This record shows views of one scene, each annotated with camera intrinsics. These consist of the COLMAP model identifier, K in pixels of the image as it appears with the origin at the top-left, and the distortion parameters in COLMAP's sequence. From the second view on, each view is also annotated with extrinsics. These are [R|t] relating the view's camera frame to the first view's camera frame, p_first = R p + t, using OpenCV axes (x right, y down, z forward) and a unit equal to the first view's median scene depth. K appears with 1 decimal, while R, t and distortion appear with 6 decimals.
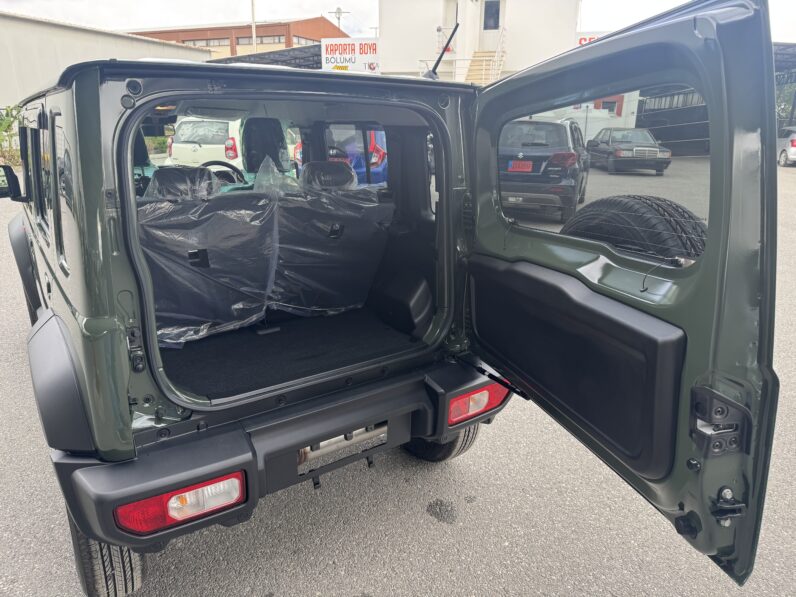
lens RADIAL K [[556.5, 0, 393.8], [0, 556.5, 299.8], [0, 0, 1]] dist [0.025597, -0.031126]
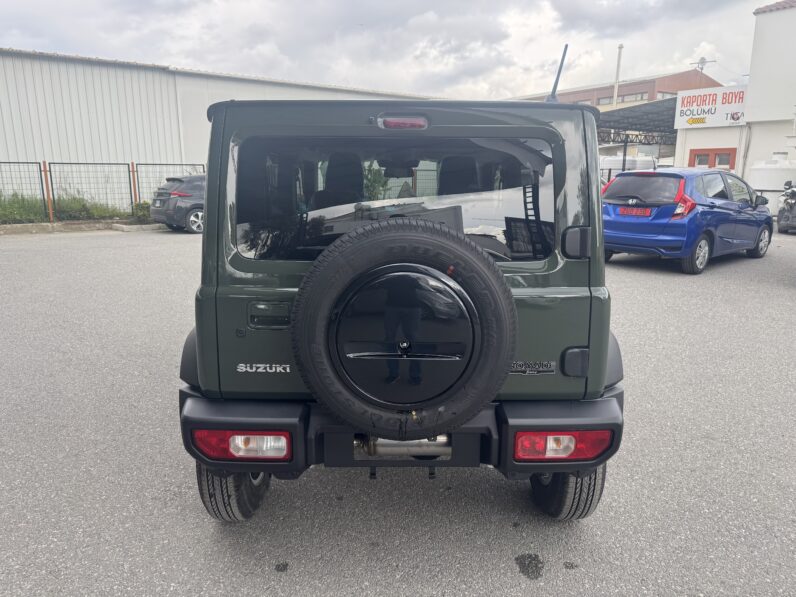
lens RADIAL K [[561.9, 0, 398.0], [0, 561.9, 298.5], [0, 0, 1]] dist [-0.009246, -0.000676]
pose [[0.828684, 0.110457, -0.548709, 0.367121], [-0.165310, 0.984902, -0.051394, 0.034301], [0.534747, 0.133297, 0.834432, 0.066706]]
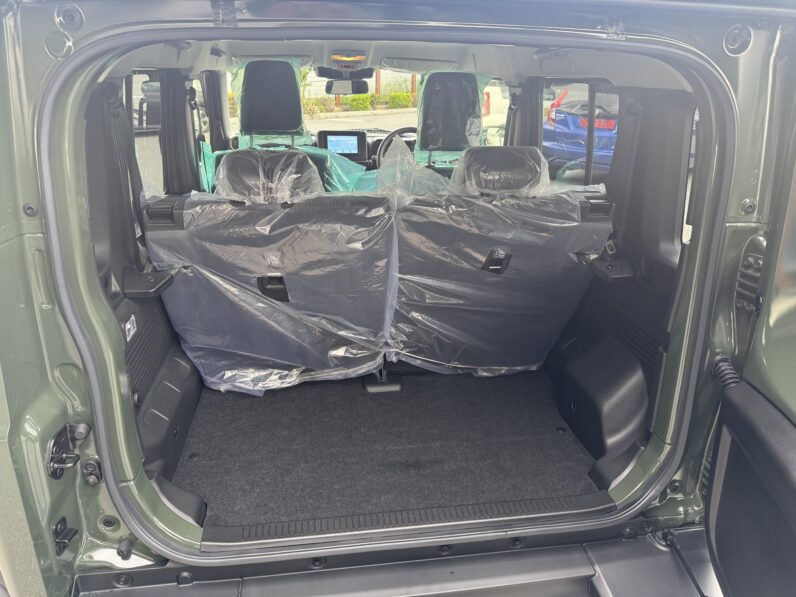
lens RADIAL K [[544.4, 0, 398.0], [0, 544.4, 298.5], [0, 0, 1]] dist [0.102668, -0.136123]
pose [[0.897756, 0.170092, -0.406330, 0.050512], [-0.137924, 0.984600, 0.107426, -0.131651], [0.418344, -0.040400, 0.907390, 0.392179]]
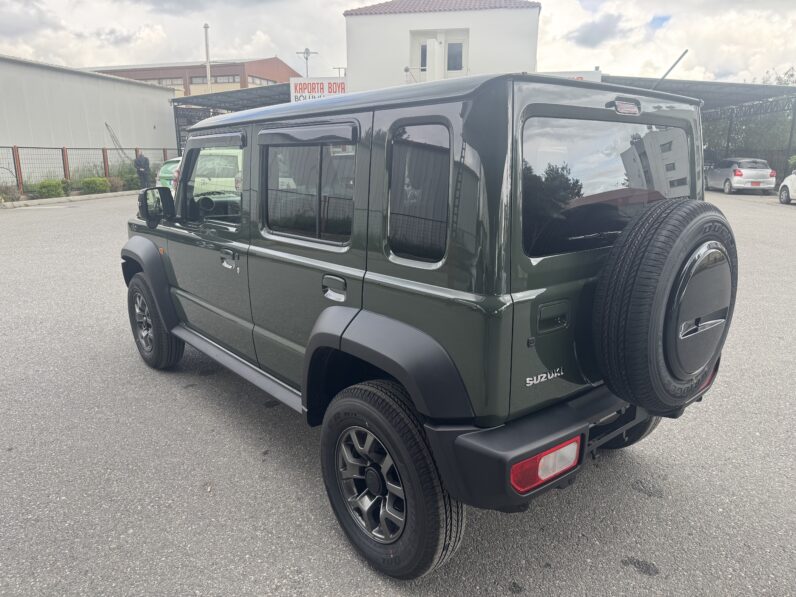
lens RADIAL K [[556.5, 0, 393.8], [0, 556.5, 299.8], [0, 0, 1]] dist [0.025597, -0.031126]
pose [[0.995148, -0.032449, 0.092885, -0.502333], [0.038129, 0.997468, -0.060034, 0.060523], [-0.090702, 0.063284, 0.993865, -0.062409]]
